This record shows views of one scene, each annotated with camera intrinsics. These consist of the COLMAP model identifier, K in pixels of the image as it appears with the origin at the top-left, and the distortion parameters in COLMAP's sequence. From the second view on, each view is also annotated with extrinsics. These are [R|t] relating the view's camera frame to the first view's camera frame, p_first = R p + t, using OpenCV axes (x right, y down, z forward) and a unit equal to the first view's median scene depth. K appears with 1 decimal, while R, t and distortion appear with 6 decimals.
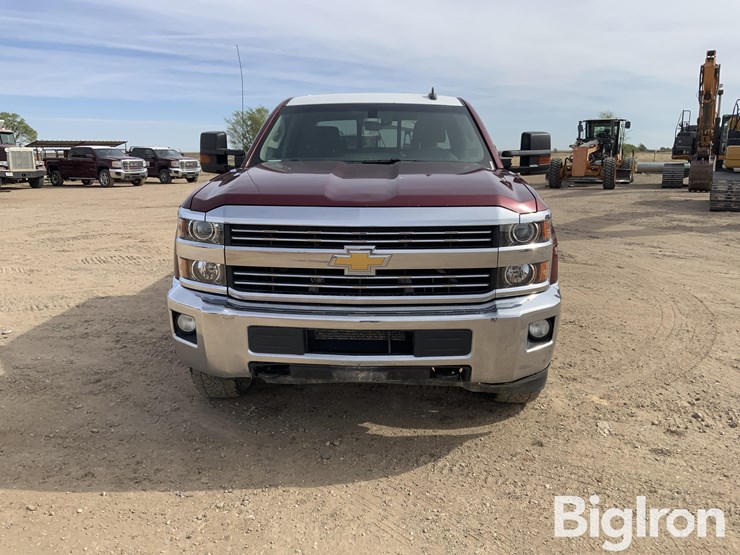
lens RADIAL K [[628.8, 0, 374.6], [0, 628.8, 274.4], [0, 0, 1]] dist [0.060167, -0.079849]
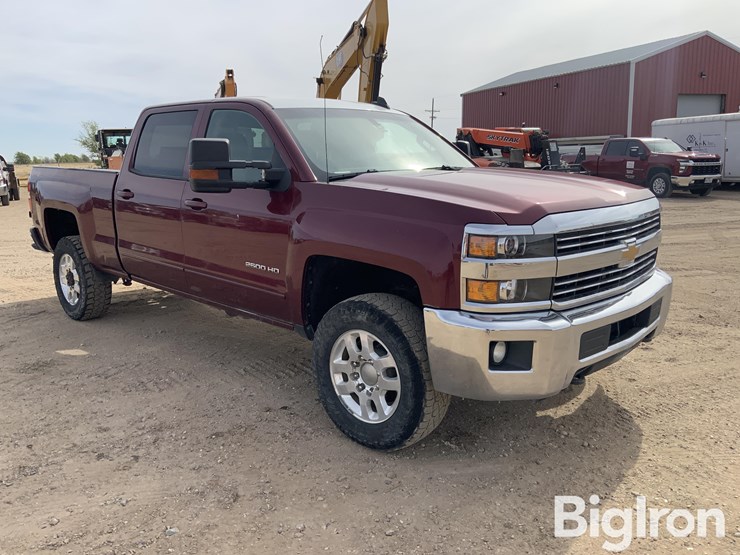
lens RADIAL K [[628.8, 0, 376.0], [0, 628.8, 274.4], [0, 0, 1]] dist [0.060167, -0.079849]
pose [[0.651645, -0.155440, 0.742427, -0.623759], [0.166735, 0.984192, 0.059710, -0.067367], [-0.739972, 0.084878, 0.667261, 0.310988]]
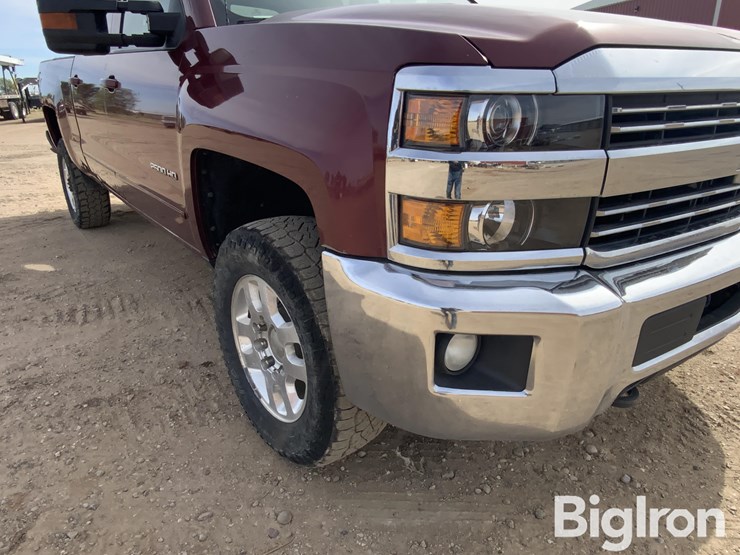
lens RADIAL K [[525.4, 0, 372.4], [0, 525.4, 291.3], [0, 0, 1]] dist [0.011963, -0.008177]
pose [[0.762369, -0.250239, 0.596803, -0.324182], [0.144913, 0.964806, 0.219429, -0.030077], [-0.630709, -0.080801, 0.771802, 0.451769]]
